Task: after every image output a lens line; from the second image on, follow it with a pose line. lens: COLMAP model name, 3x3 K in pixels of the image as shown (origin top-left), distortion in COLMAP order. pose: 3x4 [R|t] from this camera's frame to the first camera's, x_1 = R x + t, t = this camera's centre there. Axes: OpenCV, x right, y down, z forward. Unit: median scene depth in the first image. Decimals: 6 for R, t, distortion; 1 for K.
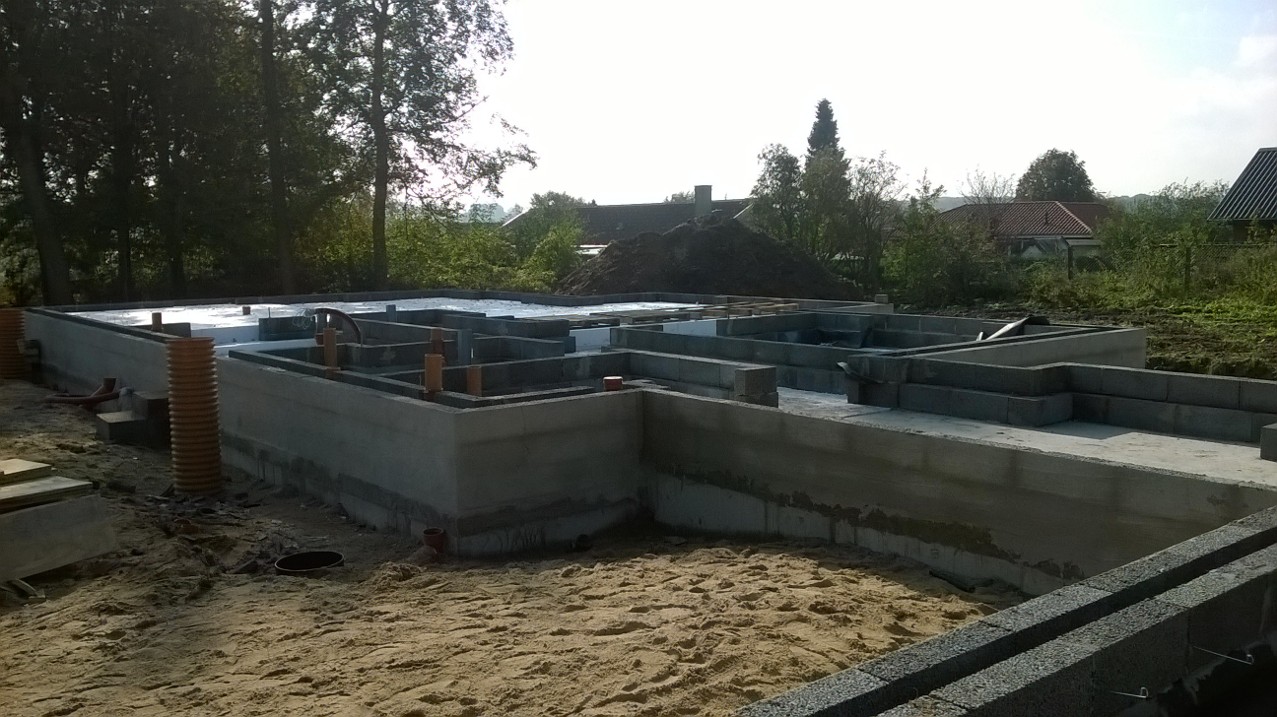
lens RADIAL K [[1161.8, 0, 634.9], [0, 1161.8, 367.2], [0, 0, 1]] dist [0.060330, -0.173763]
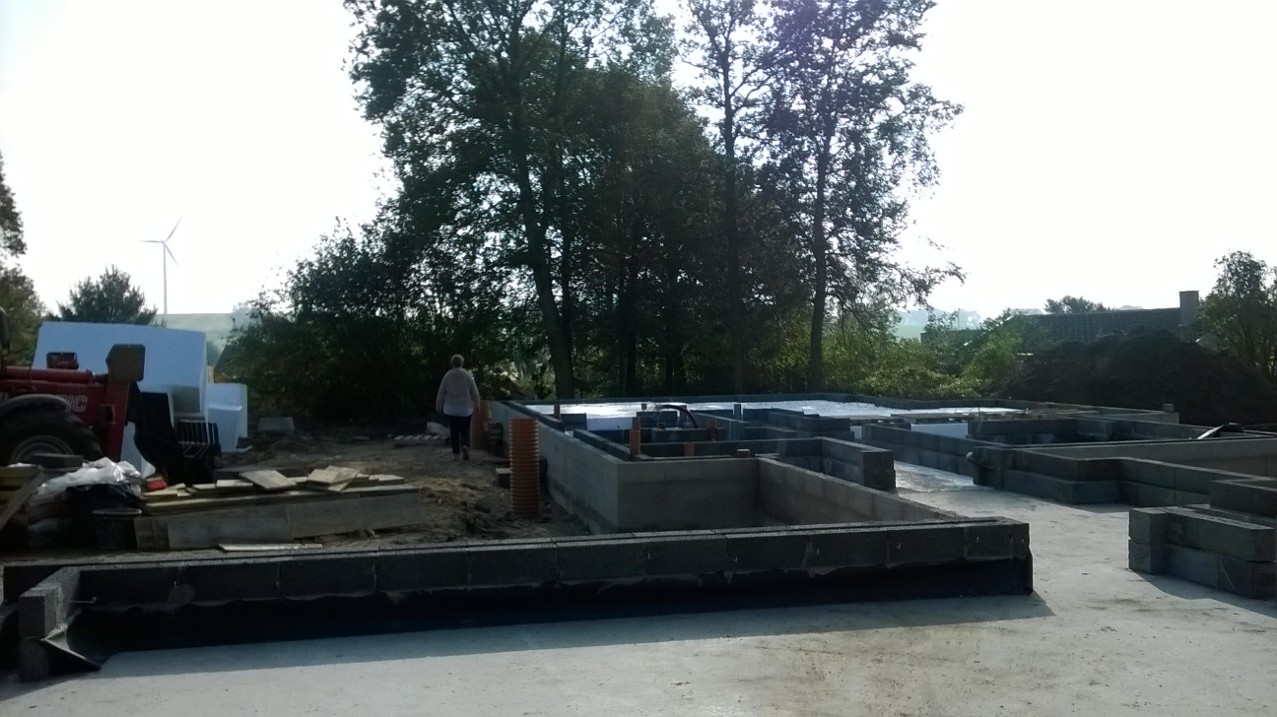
lens RADIAL K [[1200.4, 0, 618.7], [0, 1200.4, 411.9], [0, 0, 1]] dist [0.056702, -0.010533]
pose [[0.887681, 0.023126, -0.459878, 0.149331], [-0.047636, 0.997991, -0.041764, 0.008614], [0.457988, 0.058979, 0.887000, -0.123090]]
